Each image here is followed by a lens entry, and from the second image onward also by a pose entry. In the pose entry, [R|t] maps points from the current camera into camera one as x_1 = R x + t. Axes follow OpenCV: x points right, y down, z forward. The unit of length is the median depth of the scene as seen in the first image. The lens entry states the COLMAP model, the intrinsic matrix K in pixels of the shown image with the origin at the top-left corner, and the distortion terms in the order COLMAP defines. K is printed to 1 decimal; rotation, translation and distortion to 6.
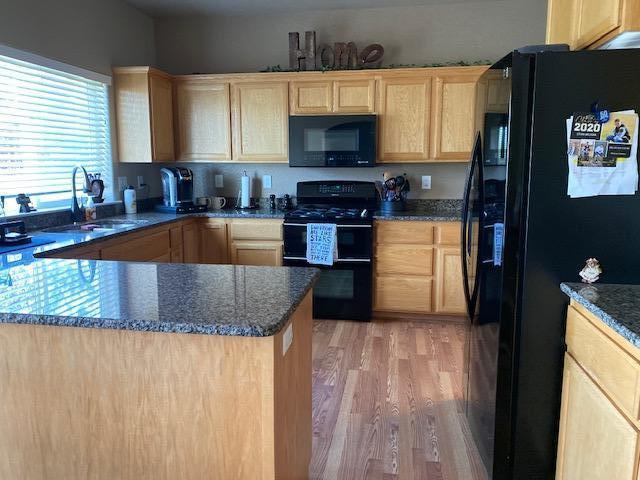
lens RADIAL K [[488.8, 0, 316.6], [0, 488.8, 239.7], [0, 0, 1]] dist [0.006863, -0.005444]
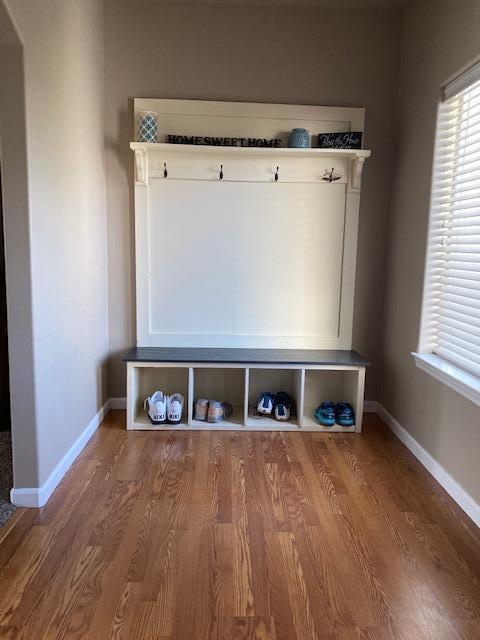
lens RADIAL K [[488.8, 0, 240.0], [0, 488.8, 320.0], [0, 0, 1]] dist [0.006863, -0.005444]
pose [[-0.980355, 0.011084, -0.196927, 0.233973], [-0.052566, 0.947626, 0.315028, -0.174354], [0.190105, 0.319191, -0.928427, 1.251601]]
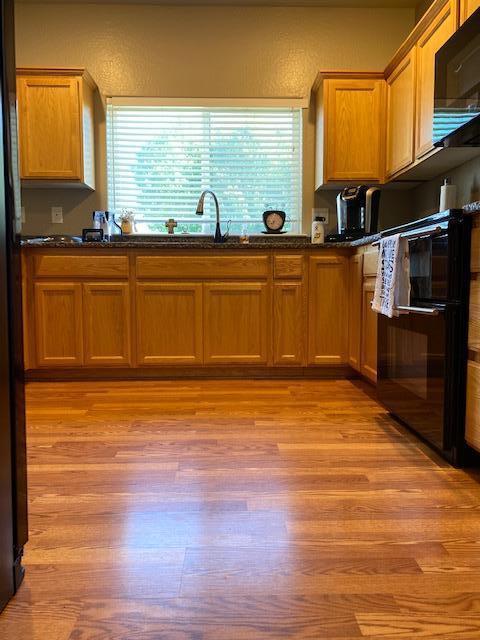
lens RADIAL K [[488.8, 0, 240.0], [0, 488.8, 320.0], [0, 0, 1]] dist [0.006863, -0.005444]
pose [[0.200864, 0.079447, -0.976392, 0.481854], [-0.149470, 0.987521, 0.049603, 0.051933], [0.968149, 0.135978, 0.210232, 0.728717]]
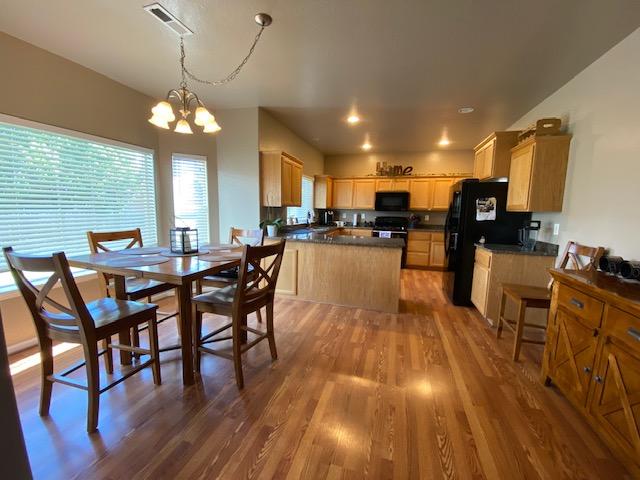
lens RADIAL K [[257.4, 0, 323.5], [0, 257.4, 242.5], [0, 0, 1]] dist [0.022057, -0.022516]
pose [[0.993131, 0.038297, -0.110559, -0.182725], [-0.041341, 0.998823, -0.025378, 0.078254], [0.109457, 0.029774, 0.993546, -0.469426]]
